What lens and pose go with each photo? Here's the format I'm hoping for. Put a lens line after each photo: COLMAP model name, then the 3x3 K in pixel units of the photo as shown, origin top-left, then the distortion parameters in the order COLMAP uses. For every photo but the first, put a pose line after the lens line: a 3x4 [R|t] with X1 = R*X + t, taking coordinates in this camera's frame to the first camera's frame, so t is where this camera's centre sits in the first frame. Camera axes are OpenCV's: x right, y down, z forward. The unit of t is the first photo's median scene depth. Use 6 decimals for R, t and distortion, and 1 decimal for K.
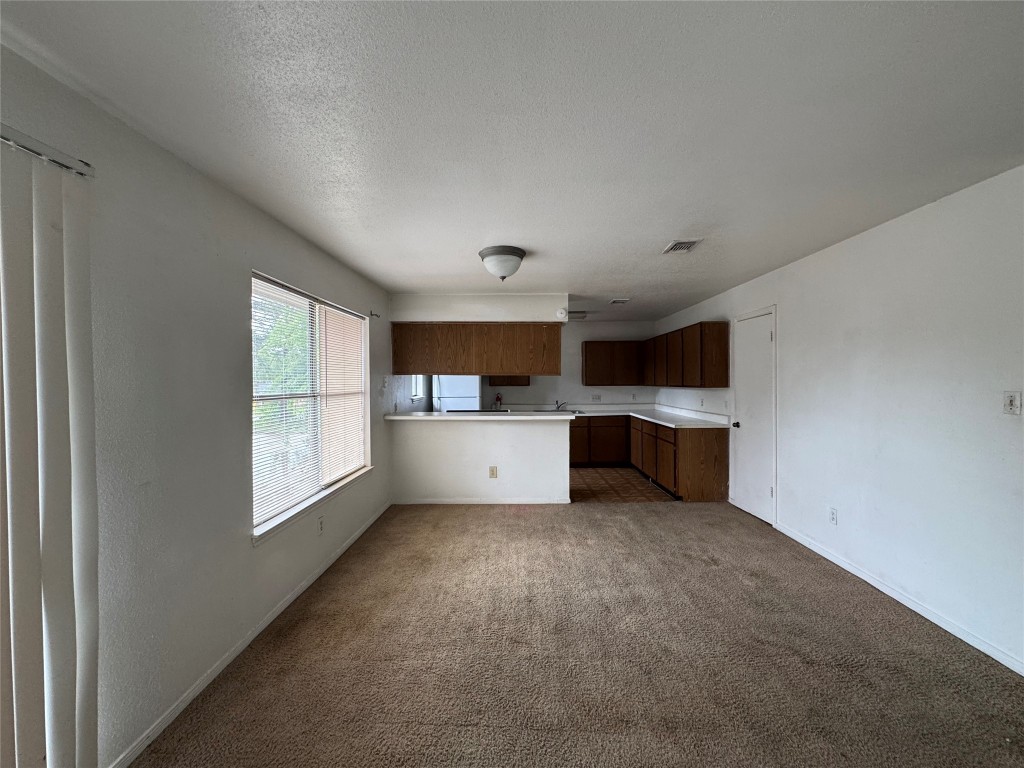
lens RADIAL K [[412.6, 0, 506.0], [0, 412.6, 380.9], [0, 0, 1]] dist [0.001464, 0.000353]
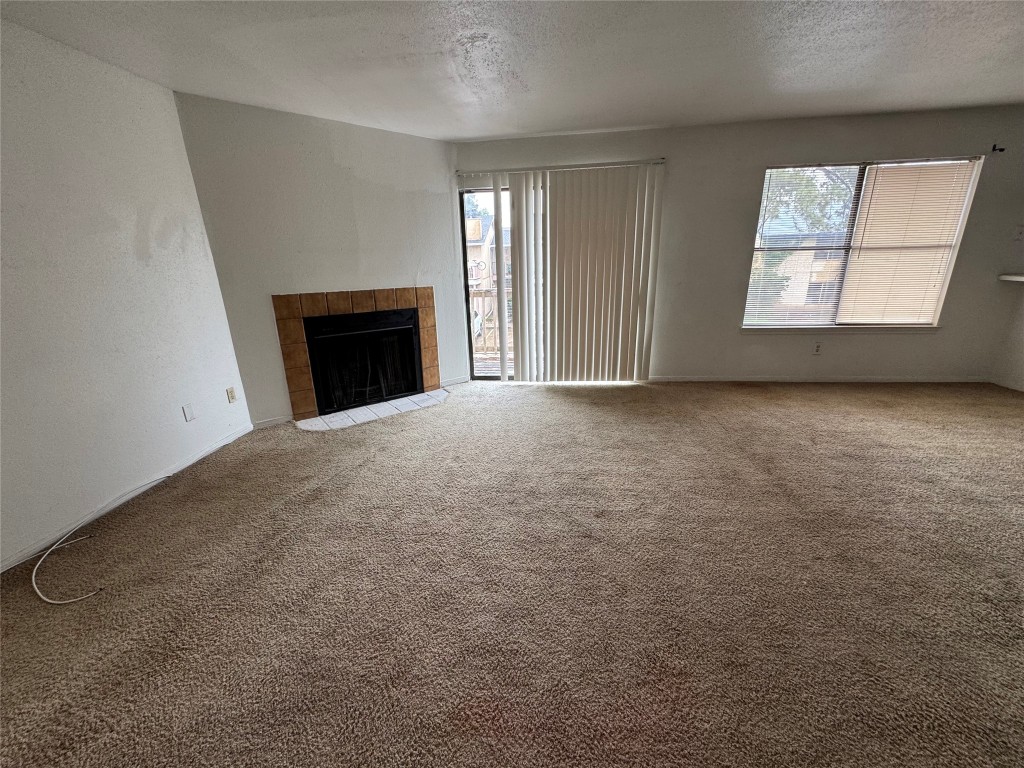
lens RADIAL K [[412.6, 0, 512.9], [0, 412.6, 385.6], [0, 0, 1]] dist [0.001464, 0.000353]
pose [[-0.089513, 0.306143, -0.947768, 1.089898], [0.021834, 0.951962, 0.305435, 0.029956], [0.995746, 0.006647, -0.091897, 0.131126]]
